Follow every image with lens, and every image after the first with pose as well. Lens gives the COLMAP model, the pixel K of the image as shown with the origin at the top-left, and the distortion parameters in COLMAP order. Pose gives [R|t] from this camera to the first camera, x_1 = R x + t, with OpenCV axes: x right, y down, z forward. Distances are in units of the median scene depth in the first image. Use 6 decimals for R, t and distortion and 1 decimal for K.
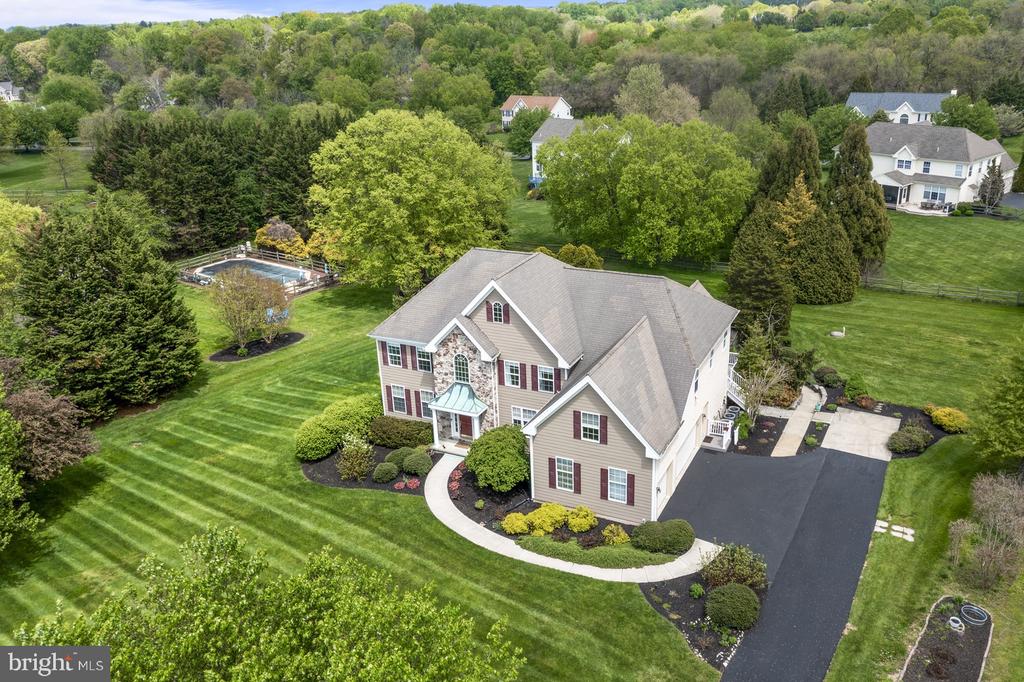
lens RADIAL K [[845.6, 0, 512.0], [0, 845.6, 341.0], [0, 0, 1]] dist [-0.007711, 0.005888]
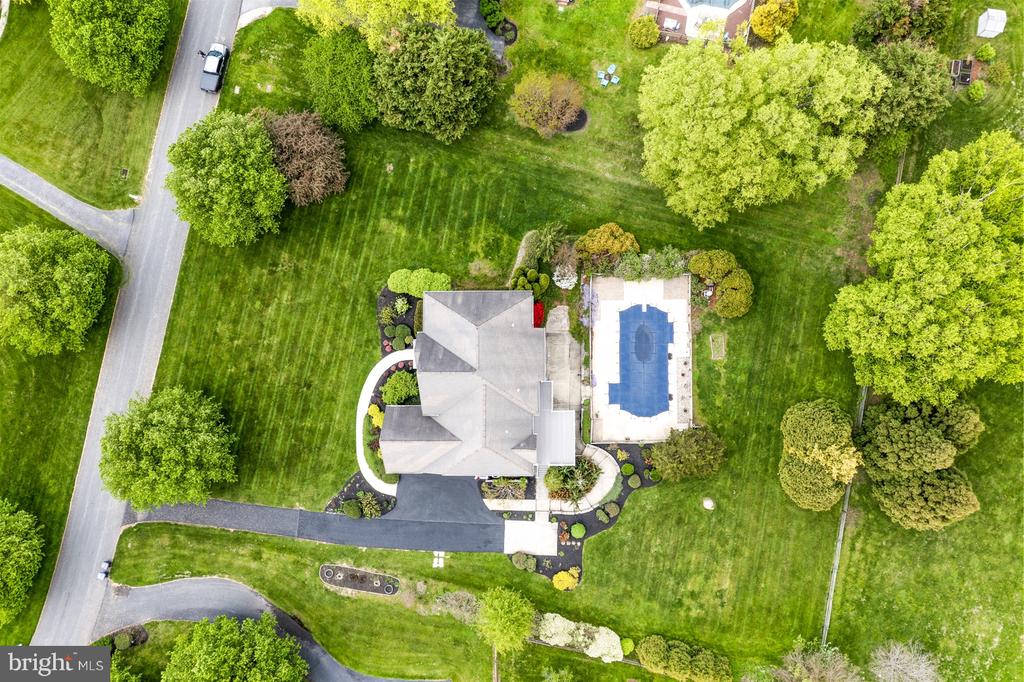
lens RADIAL K [[812.7, 0, 512.0], [0, 812.7, 341.0], [0, 0, 1]] dist [-0.004966, 0.004941]
pose [[0.445489, 0.894690, -0.032707, 0.064981], [-0.301006, 0.184084, 0.935686, -1.714617], [0.843170, -0.406993, 0.351314, 0.526688]]
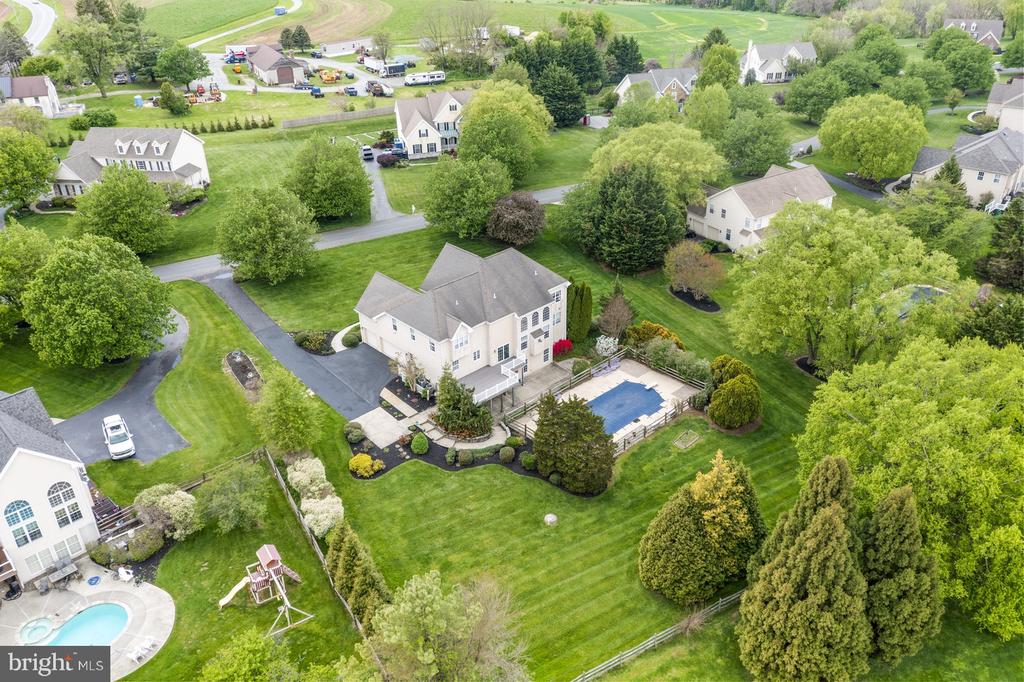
lens RADIAL K [[805.9, 0, 512.0], [0, 805.9, 341.0], [0, 0, 1]] dist [-0.005882, 0.001389]
pose [[-0.348280, 0.499214, -0.793402, 1.555117], [-0.307392, 0.738769, 0.599775, -1.087582], [0.885557, 0.452775, -0.103845, 1.367174]]
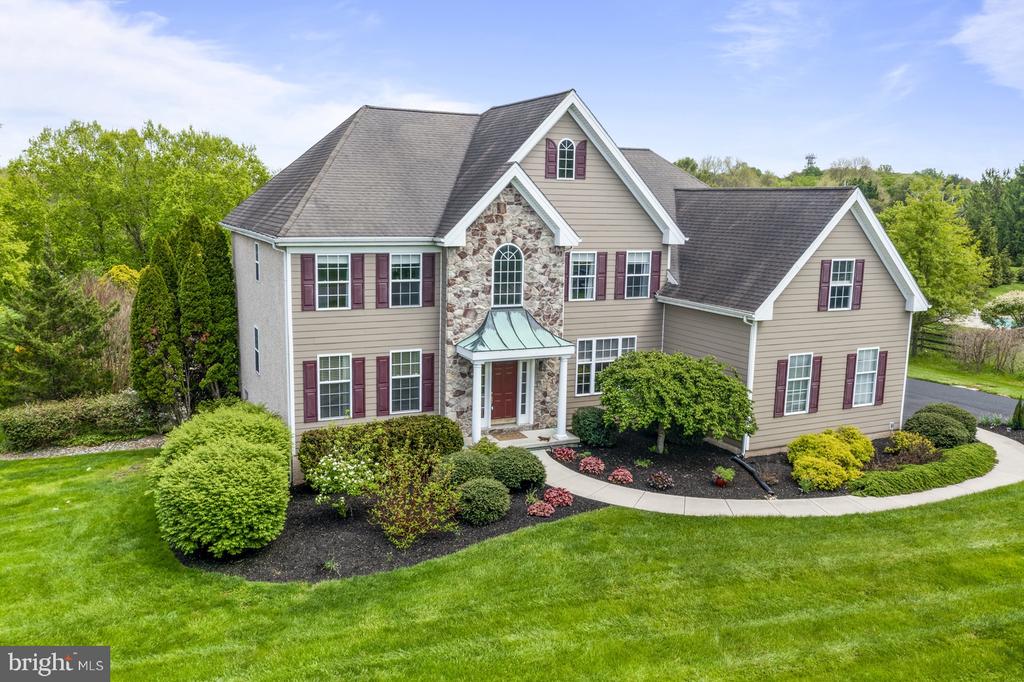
lens RADIAL K [[839.1, 0, 512.0], [0, 839.1, 341.0], [0, 0, 1]] dist [-0.005359, 0.001353]
pose [[0.613564, -0.079020, 0.785681, -0.453497], [0.245624, 0.964720, -0.094789, 0.117528], [-0.750472, 0.251141, 0.611326, 0.683264]]
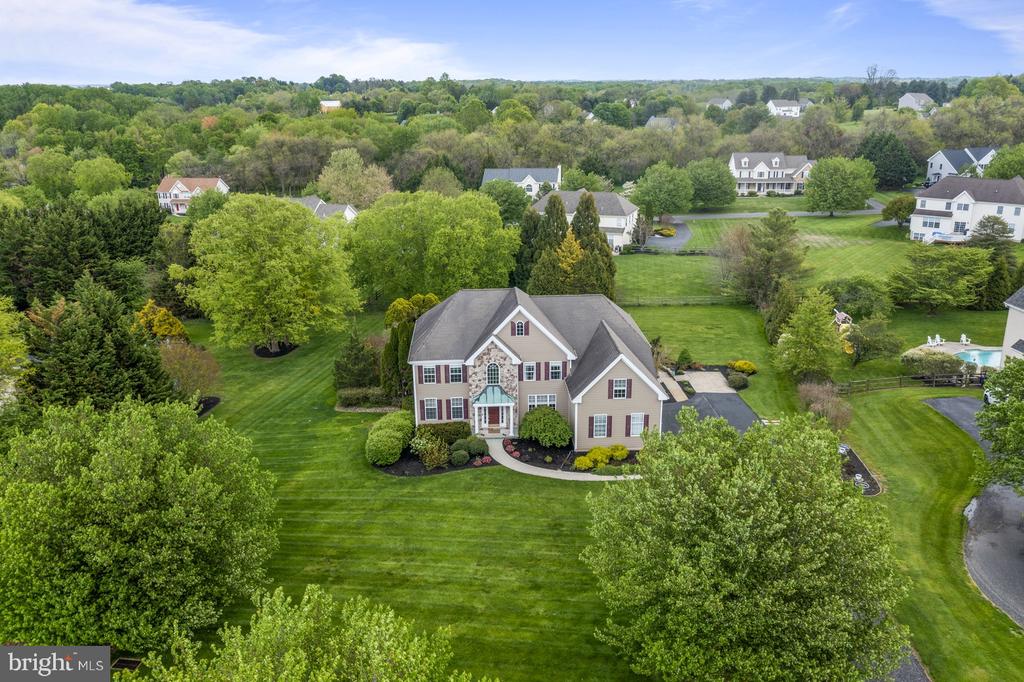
lens RADIAL K [[812.7, 0, 512.0], [0, 812.7, 341.0], [0, 0, 1]] dist [-0.004966, 0.004941]
pose [[0.870379, -0.121196, 0.477234, -0.645141], [0.158131, 0.986694, -0.037822, 0.034066], [-0.466300, 0.108385, 0.877962, -0.177377]]
